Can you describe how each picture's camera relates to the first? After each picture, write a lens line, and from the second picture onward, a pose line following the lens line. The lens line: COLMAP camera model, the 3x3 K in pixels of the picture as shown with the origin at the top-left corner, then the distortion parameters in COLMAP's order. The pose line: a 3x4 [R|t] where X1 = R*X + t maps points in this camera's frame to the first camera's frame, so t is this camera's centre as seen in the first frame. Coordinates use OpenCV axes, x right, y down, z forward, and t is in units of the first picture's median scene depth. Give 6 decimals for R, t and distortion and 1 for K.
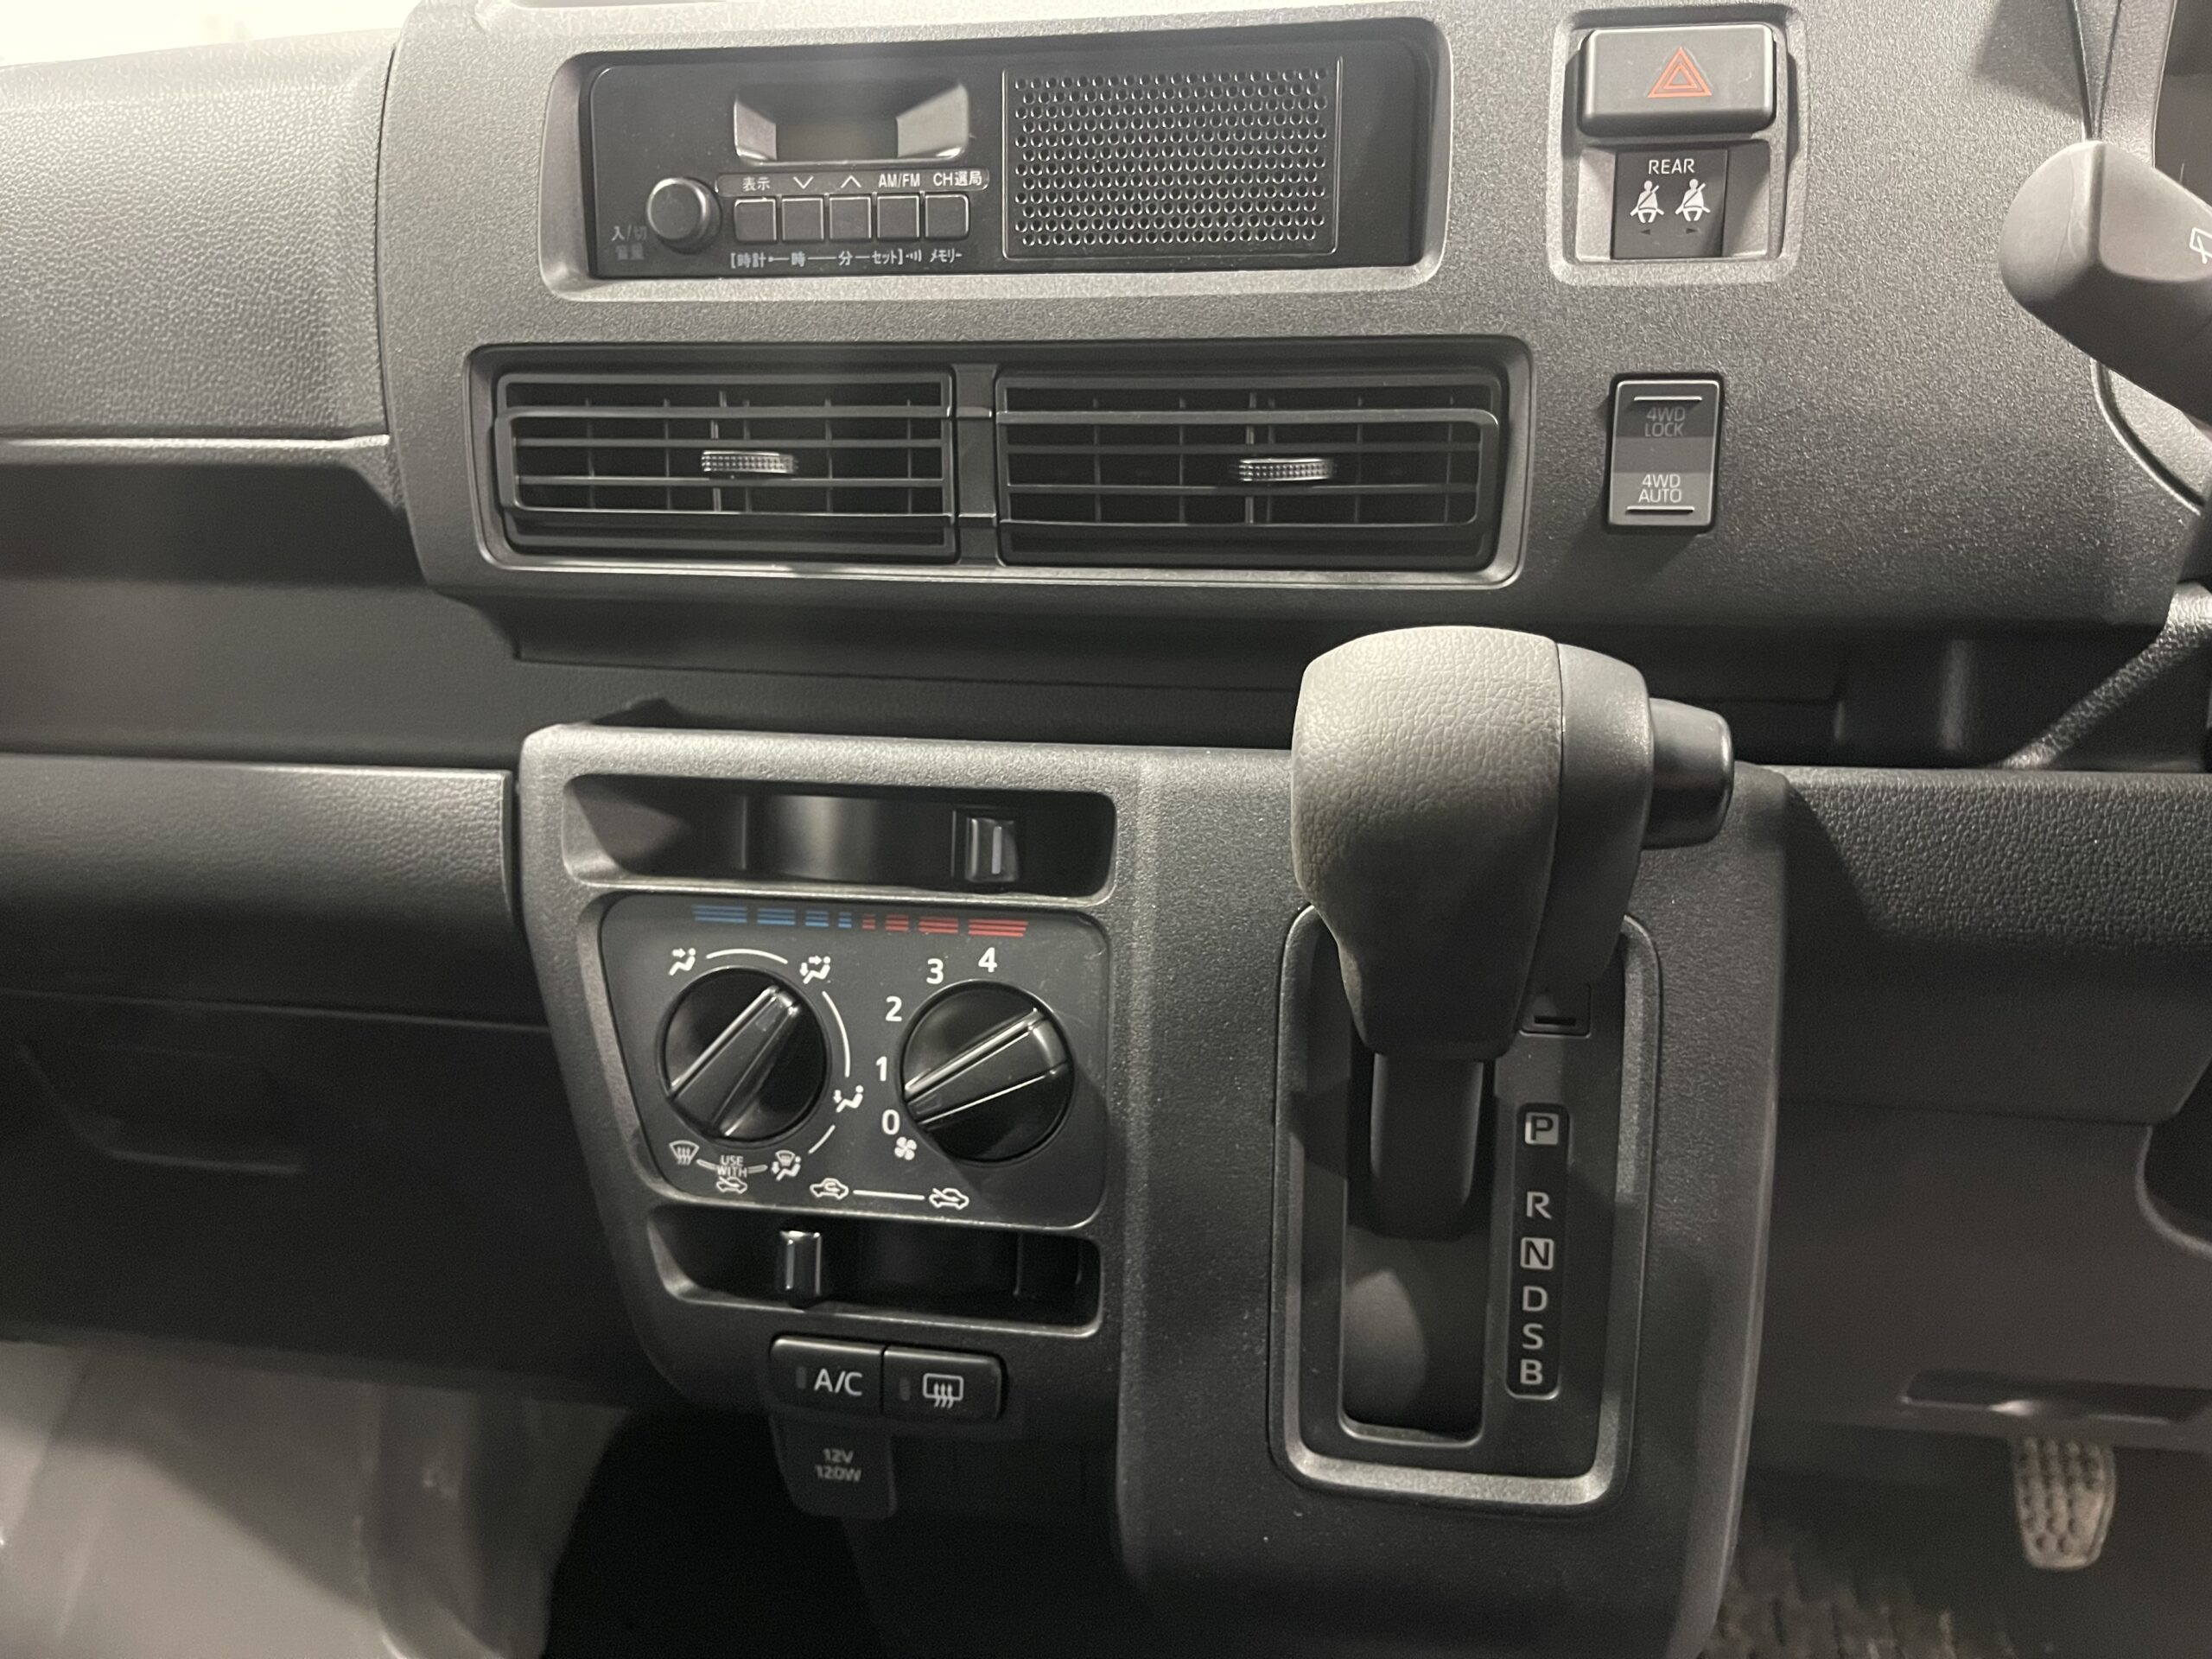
lens RADIAL K [[1710.8, 0, 1104.5], [0, 1710.8, 819.8], [0, 0, 1]] dist [0.026066, -0.007979]
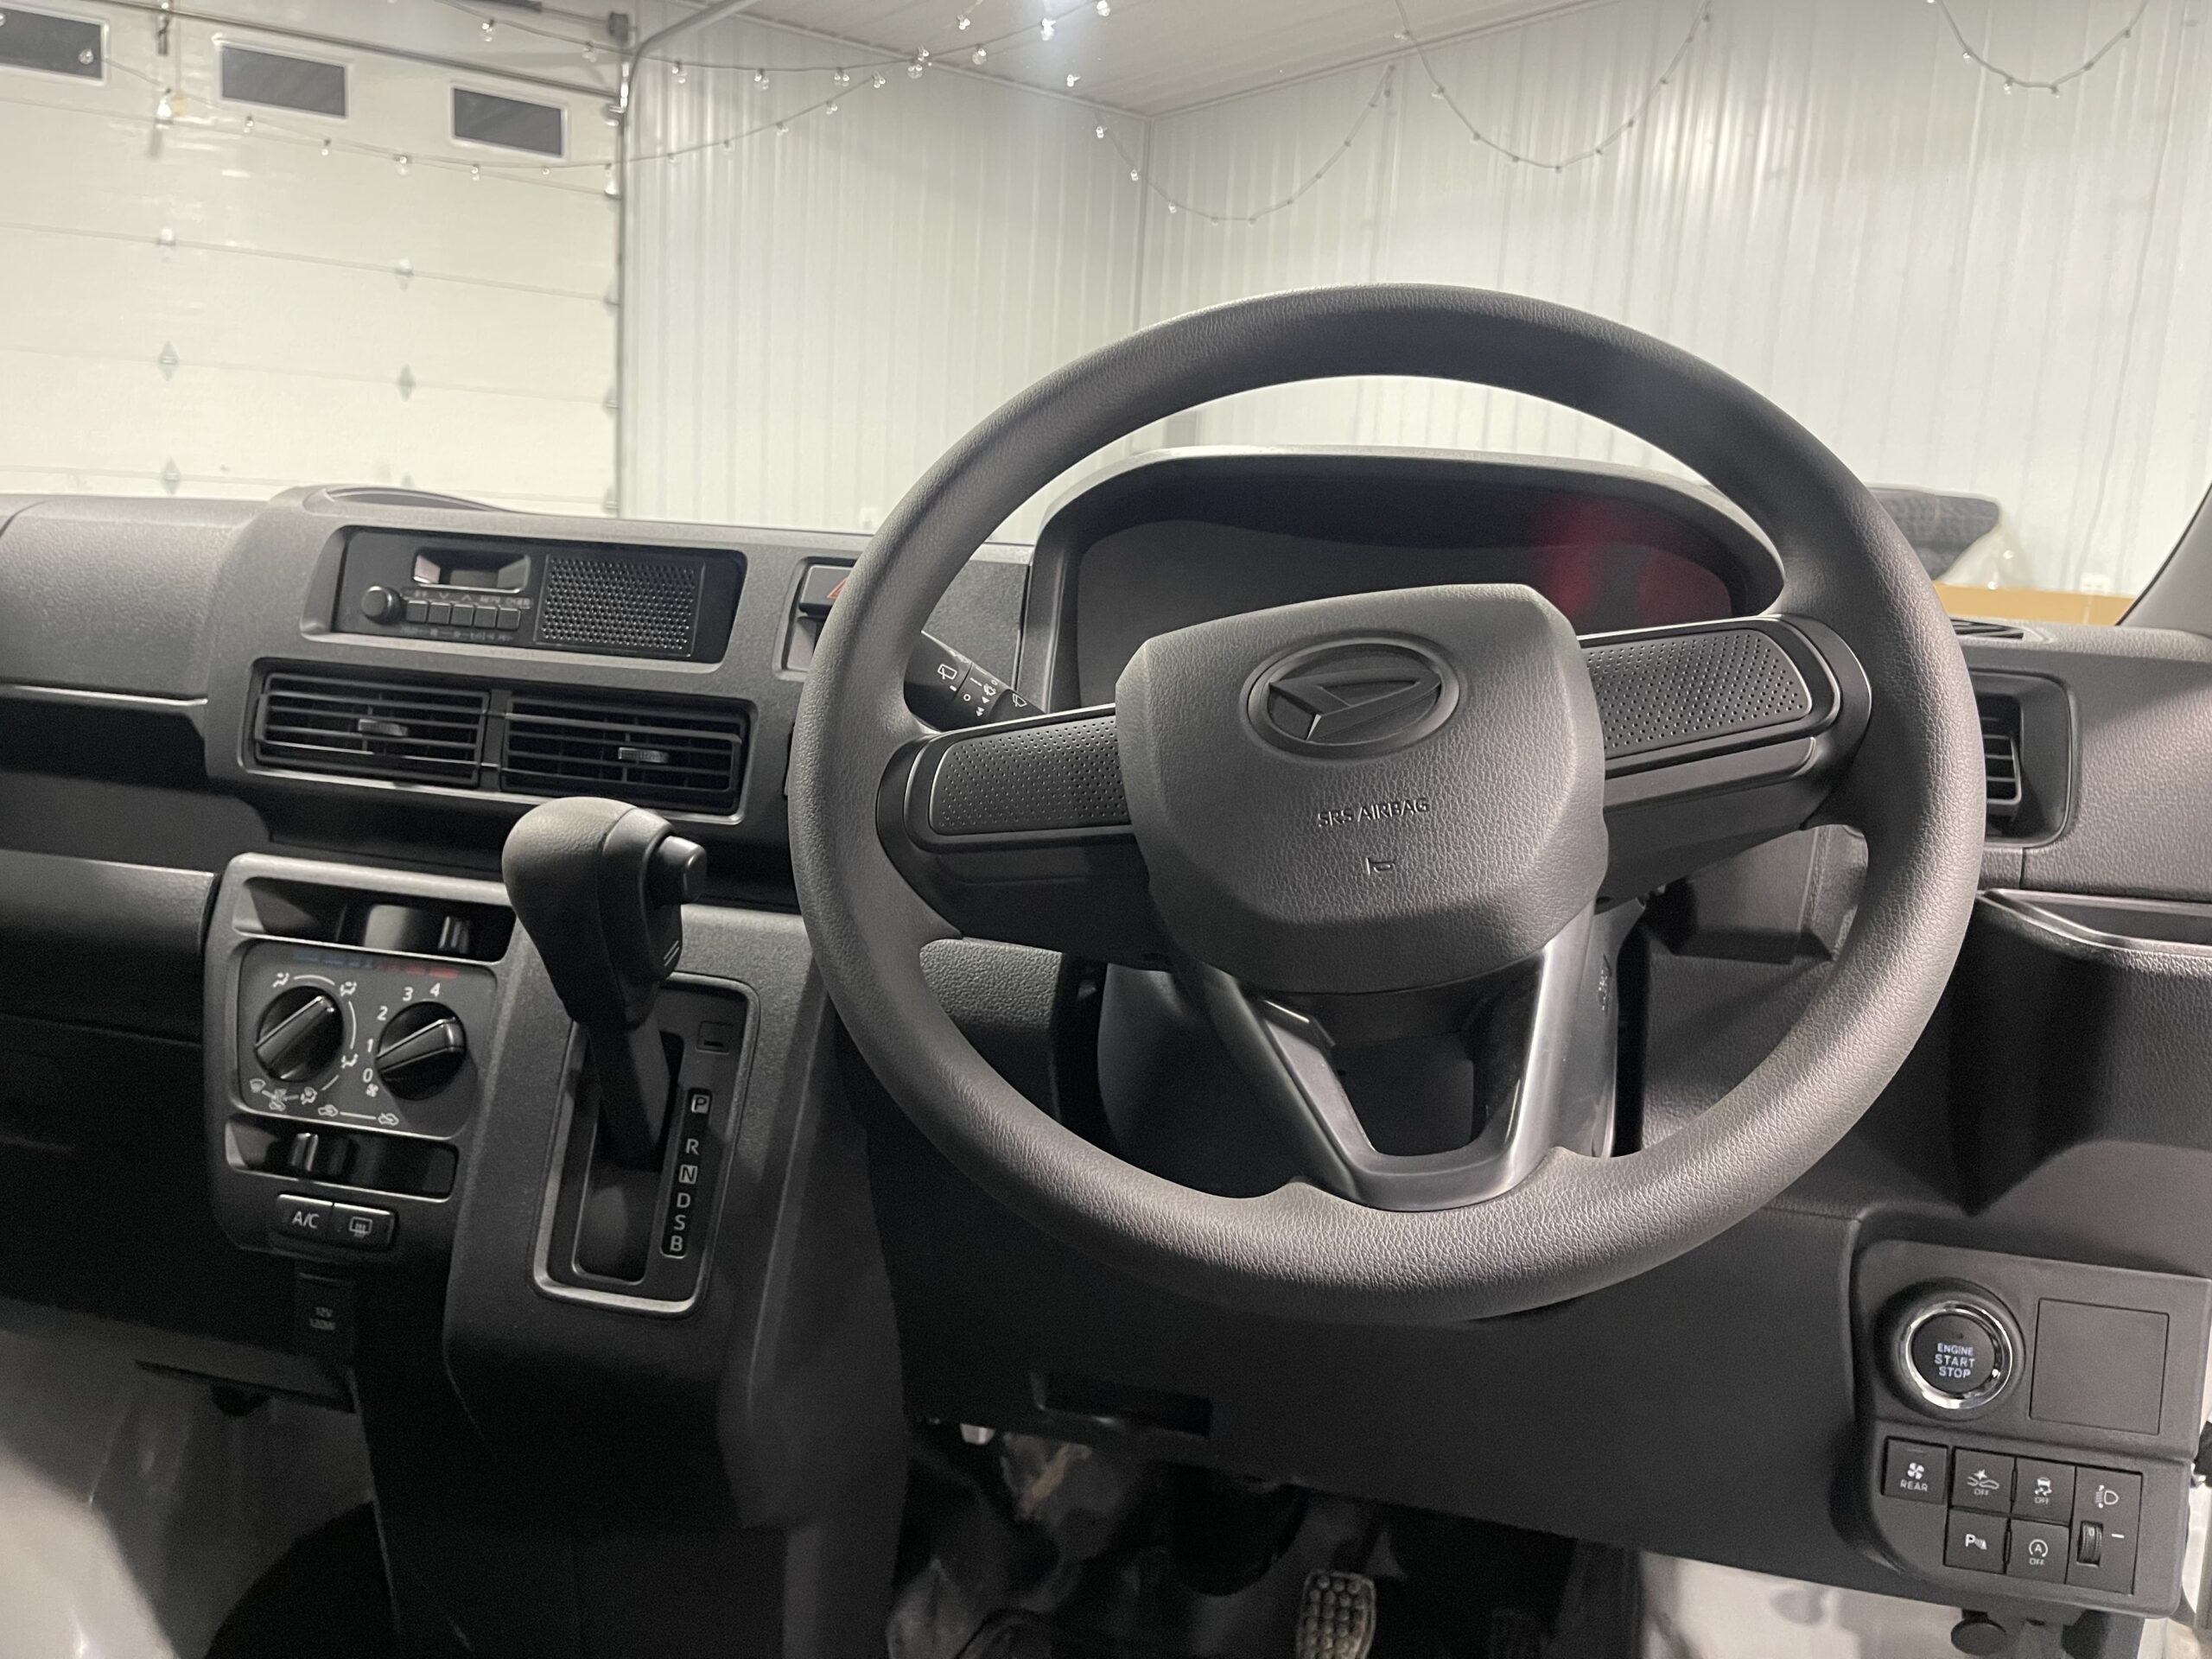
lens RADIAL K [[1710.8, 0, 1104.5], [0, 1710.8, 819.8], [0, 0, 1]] dist [0.026066, -0.007979]
pose [[0.993371, 0.107262, -0.041345, 0.691973], [-0.114477, 0.955791, -0.270847, 0.319707], [0.010465, 0.273784, 0.961734, -0.811862]]
